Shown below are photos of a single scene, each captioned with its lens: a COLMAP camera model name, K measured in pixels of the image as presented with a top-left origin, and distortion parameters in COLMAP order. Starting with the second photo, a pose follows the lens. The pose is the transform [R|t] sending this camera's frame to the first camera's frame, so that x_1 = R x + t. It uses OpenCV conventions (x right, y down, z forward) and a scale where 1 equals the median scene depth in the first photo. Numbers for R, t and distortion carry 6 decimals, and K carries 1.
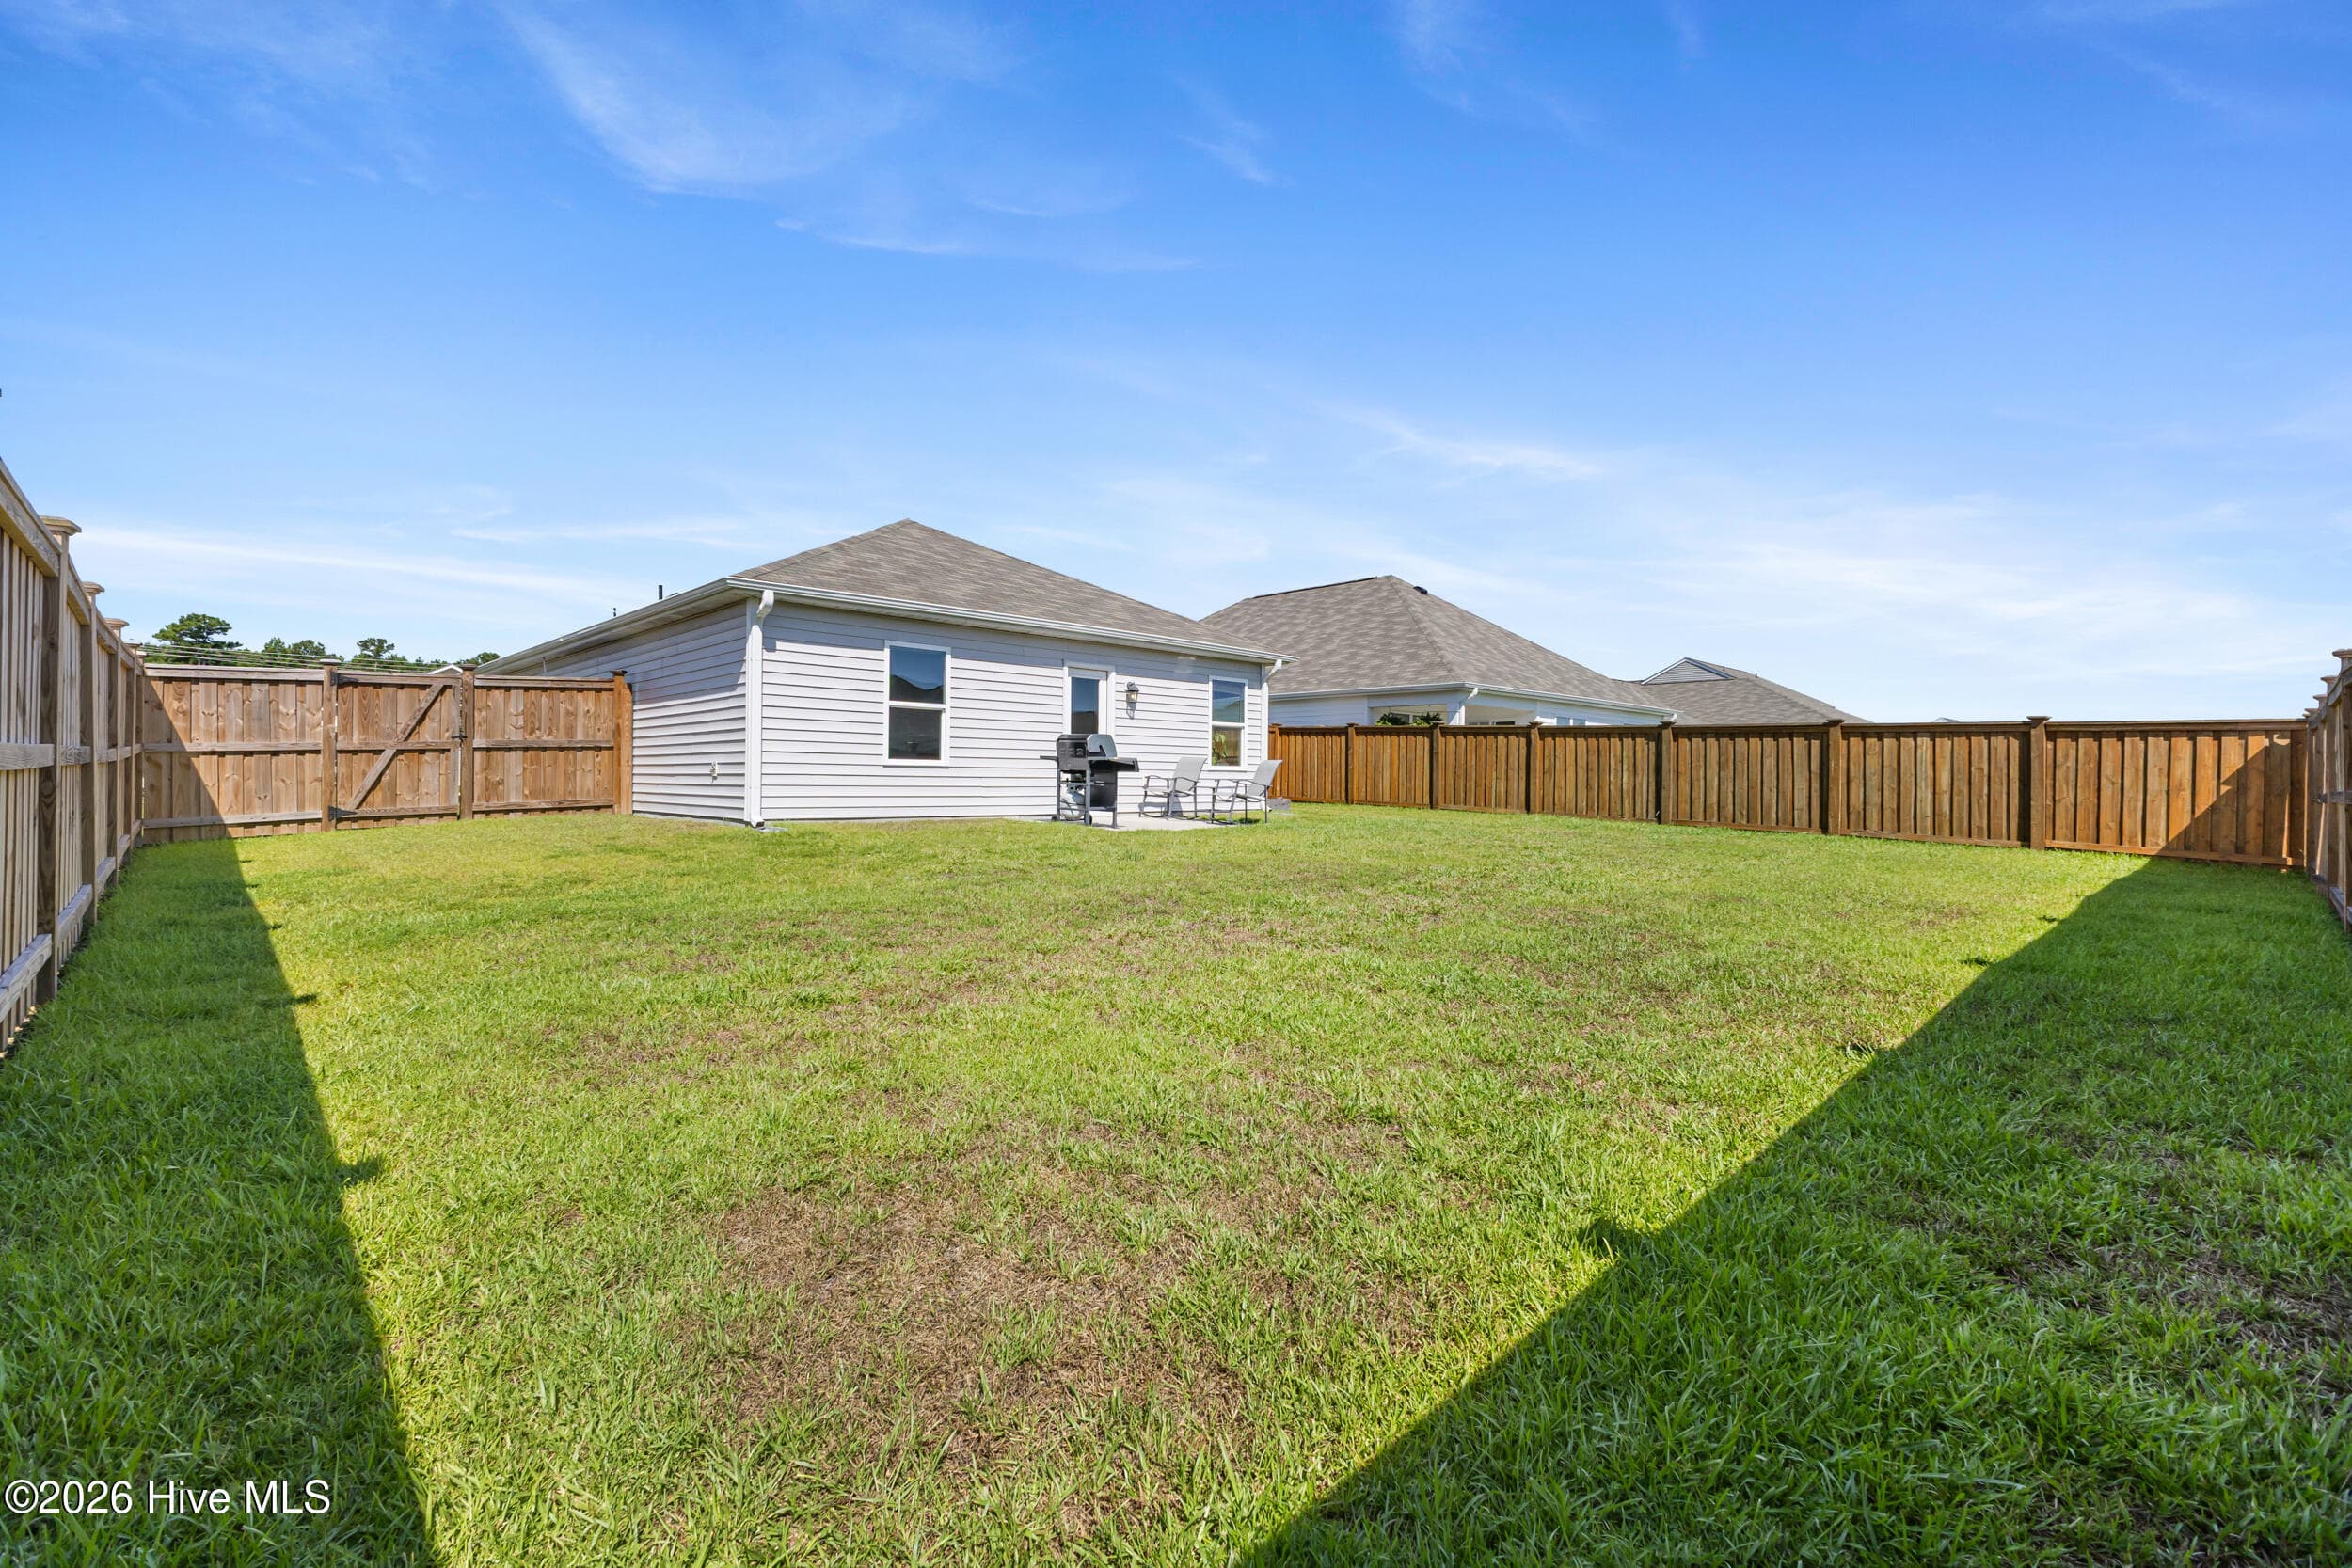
lens RADIAL K [[996.2, 0, 1167.4], [0, 996.2, 778.8], [0, 0, 1]] dist [0.001327, 0.000042]
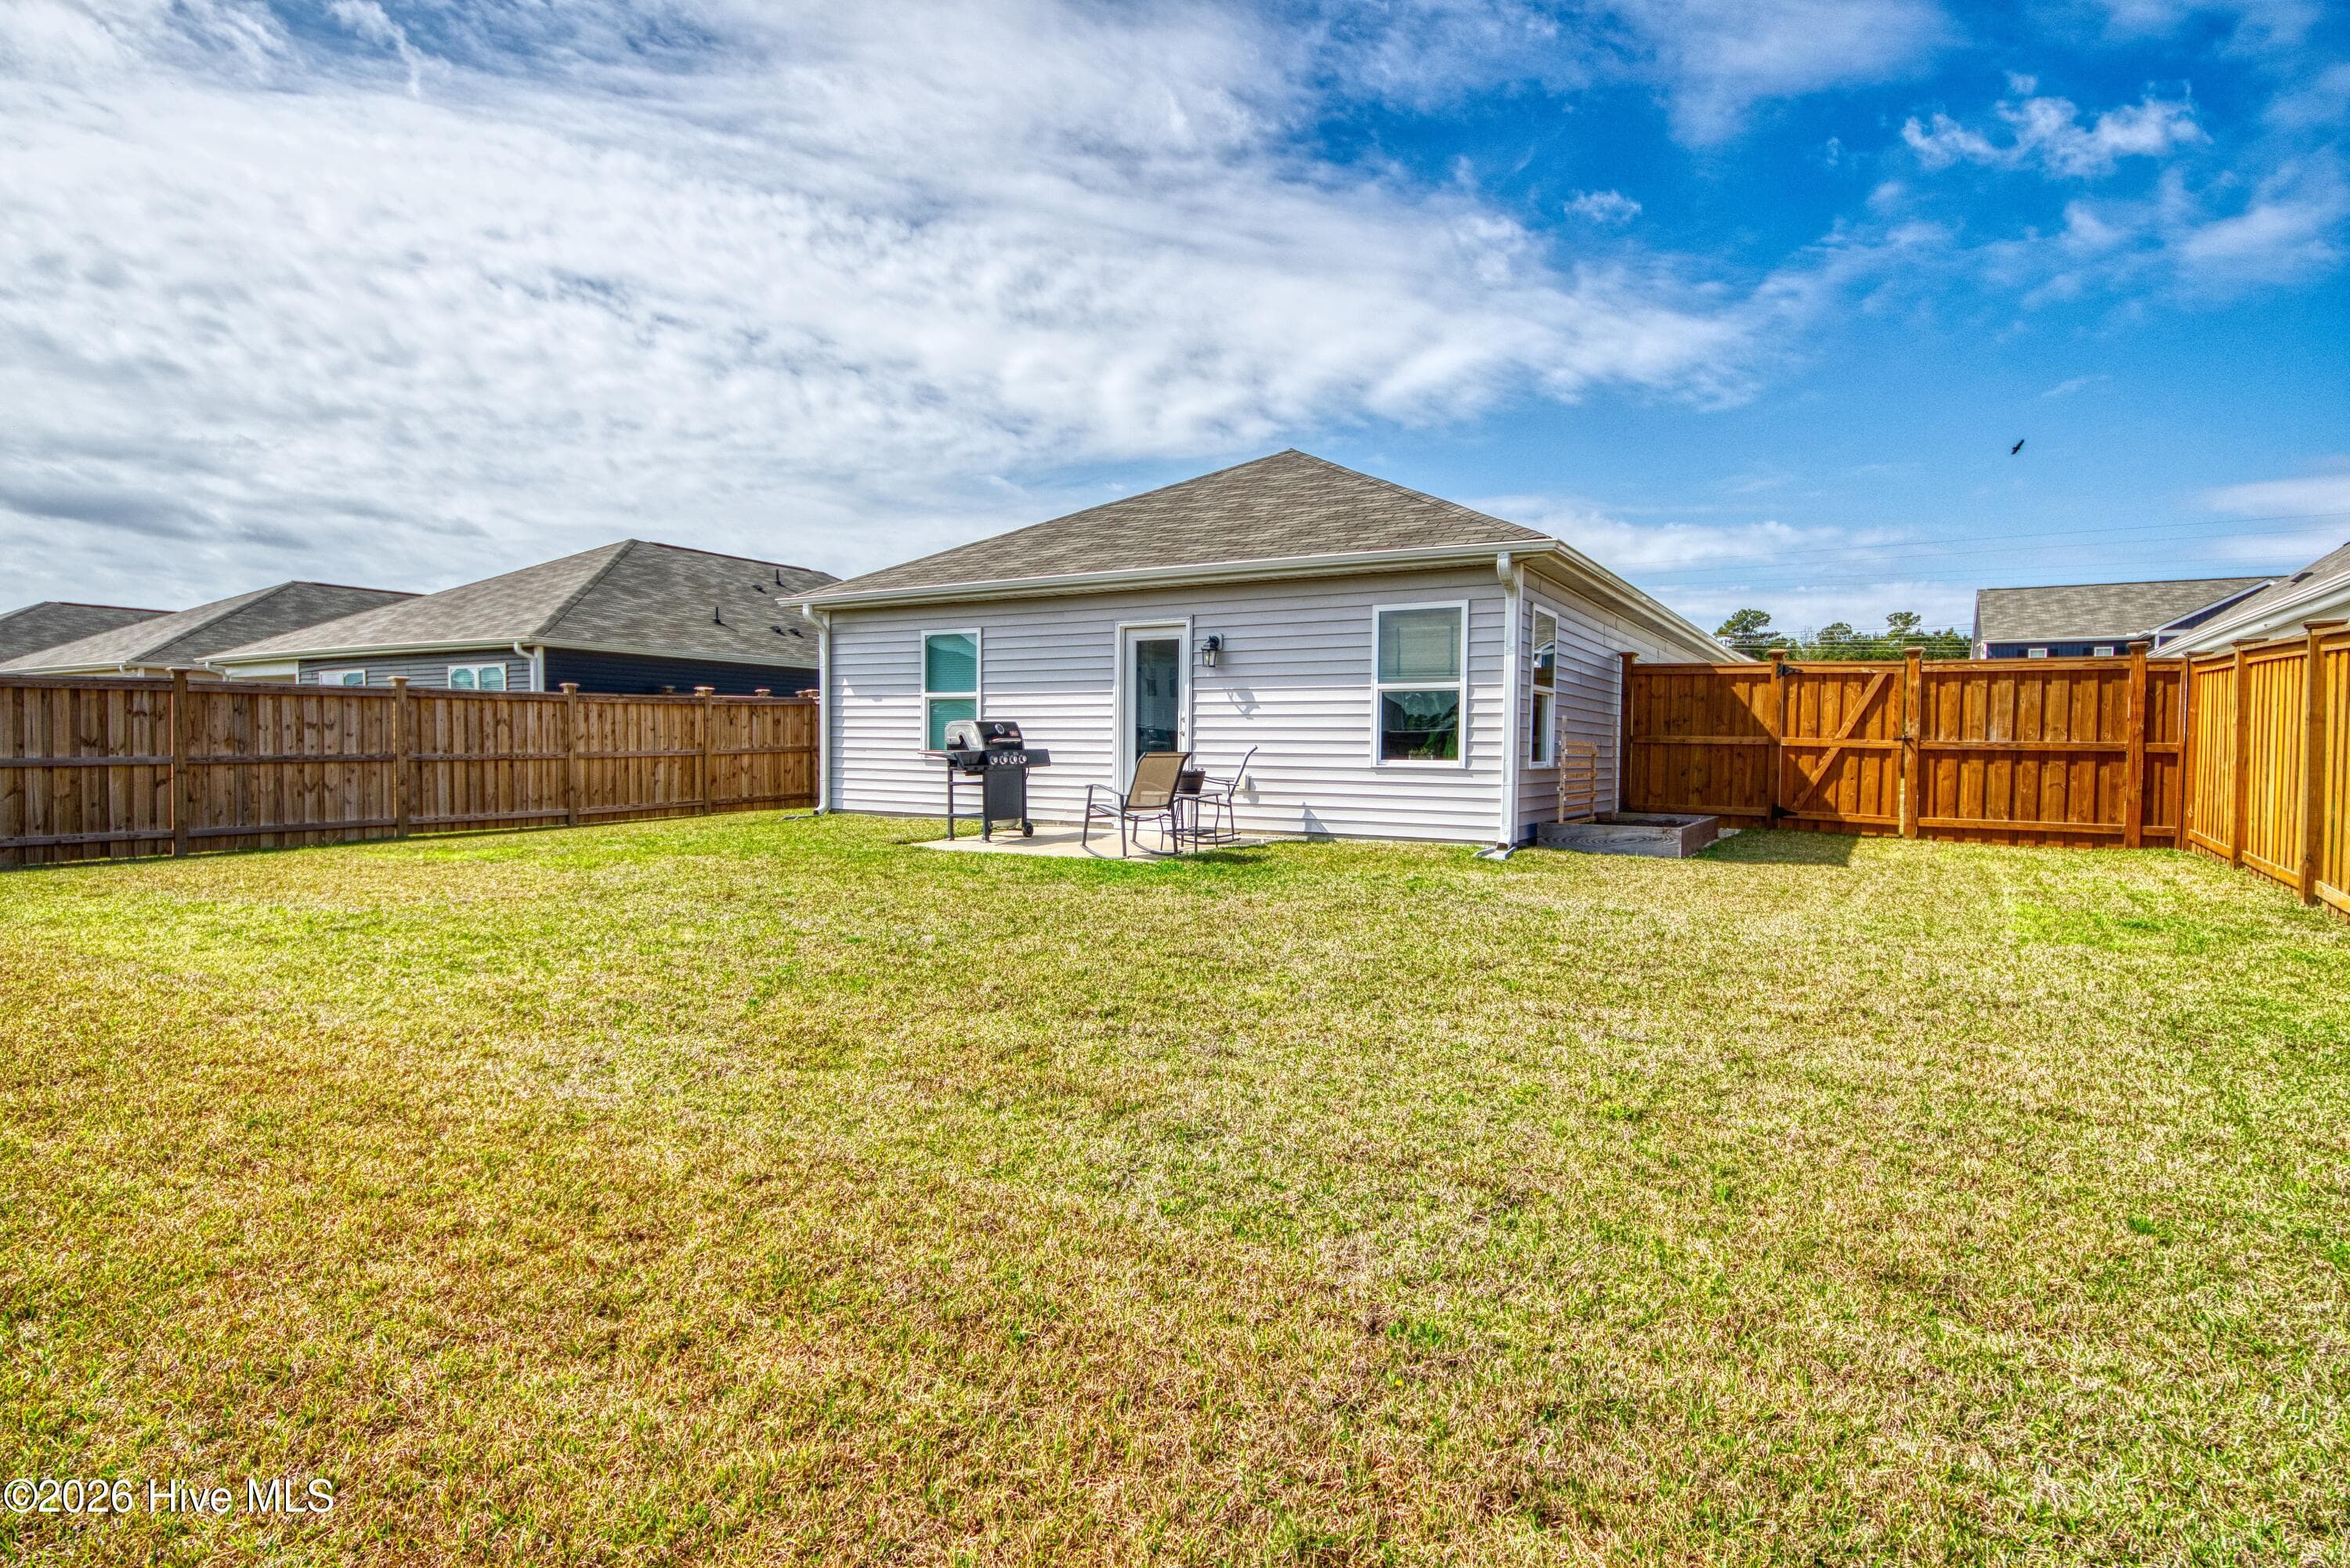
lens RADIAL K [[1231.9, 0, 1189.7], [0, 1231.9, 784.7], [0, 0, 1]] dist [0.043793, -0.038159]
pose [[0.264638, 0.020043, -0.964140, 0.785327], [-0.009288, 0.999791, 0.018234, -0.011506], [0.964303, 0.004129, 0.264768, 0.773882]]
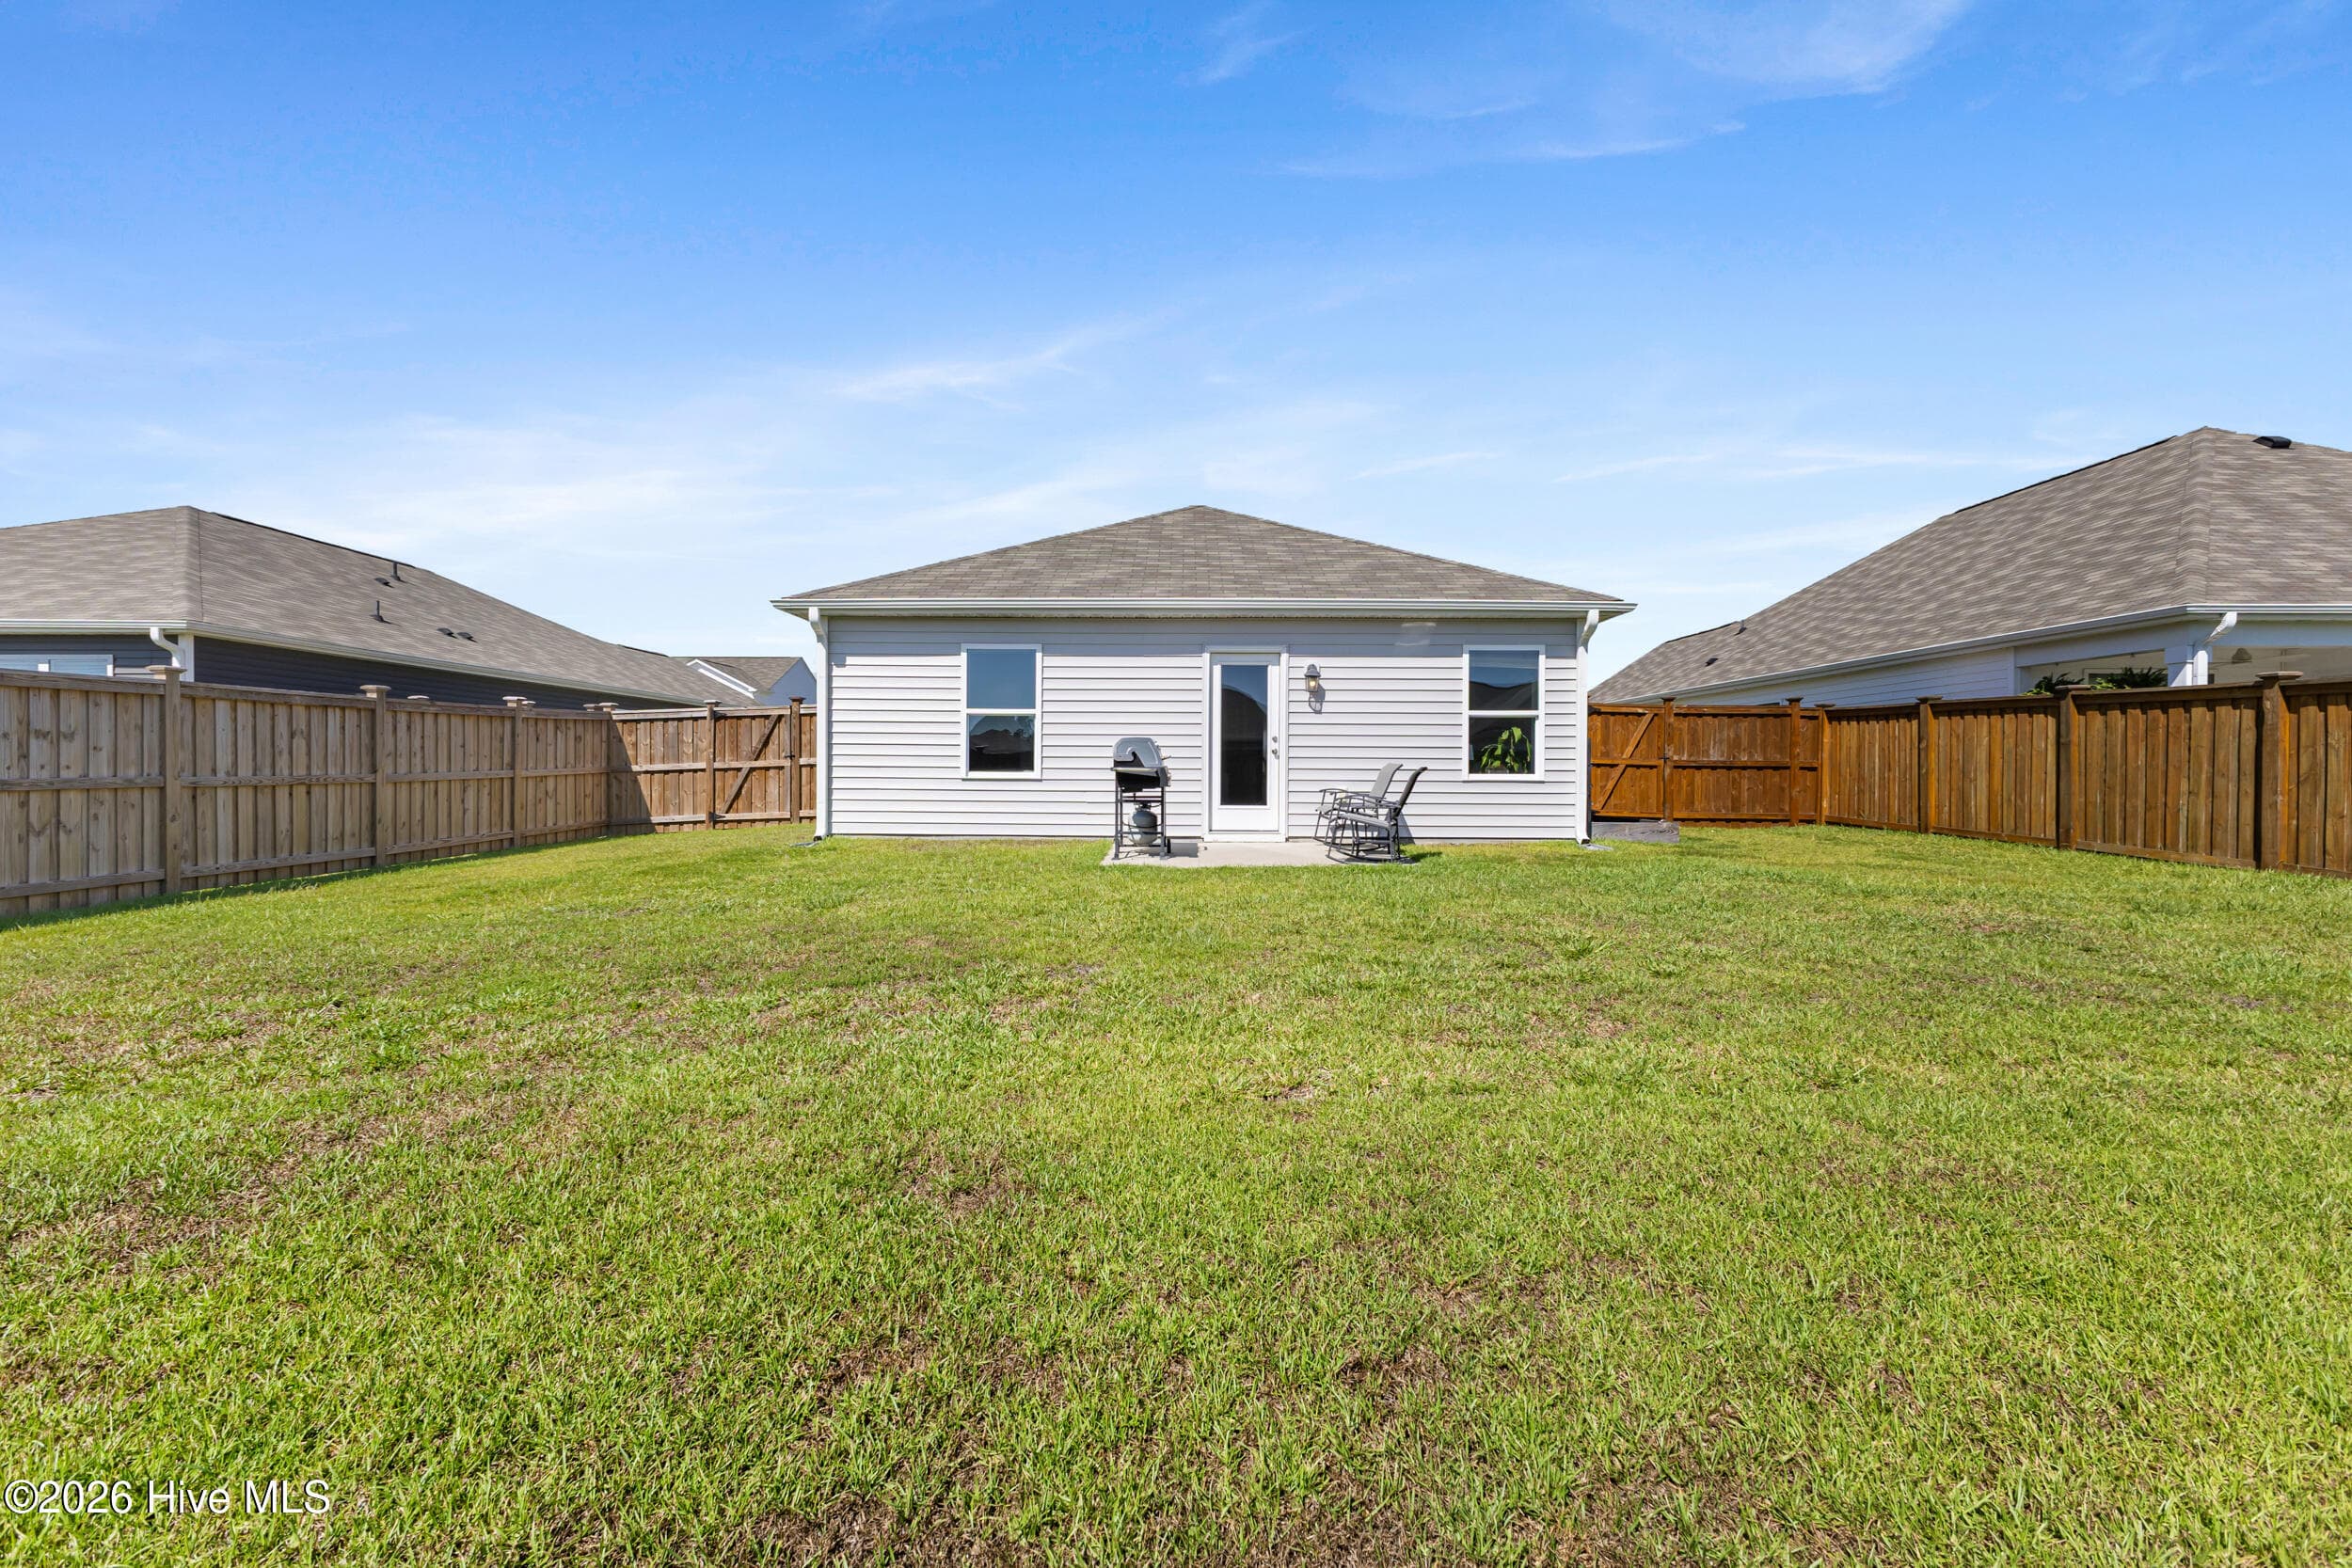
lens RADIAL K [[996.2, 0, 1167.4], [0, 996.2, 778.8], [0, 0, 1]] dist [0.001327, 0.000042]
pose [[0.715842, -0.003175, -0.698255, 0.410217], [0.000973, 0.999993, -0.003550, -0.008378], [0.698262, 0.001862, 0.715840, 0.385456]]
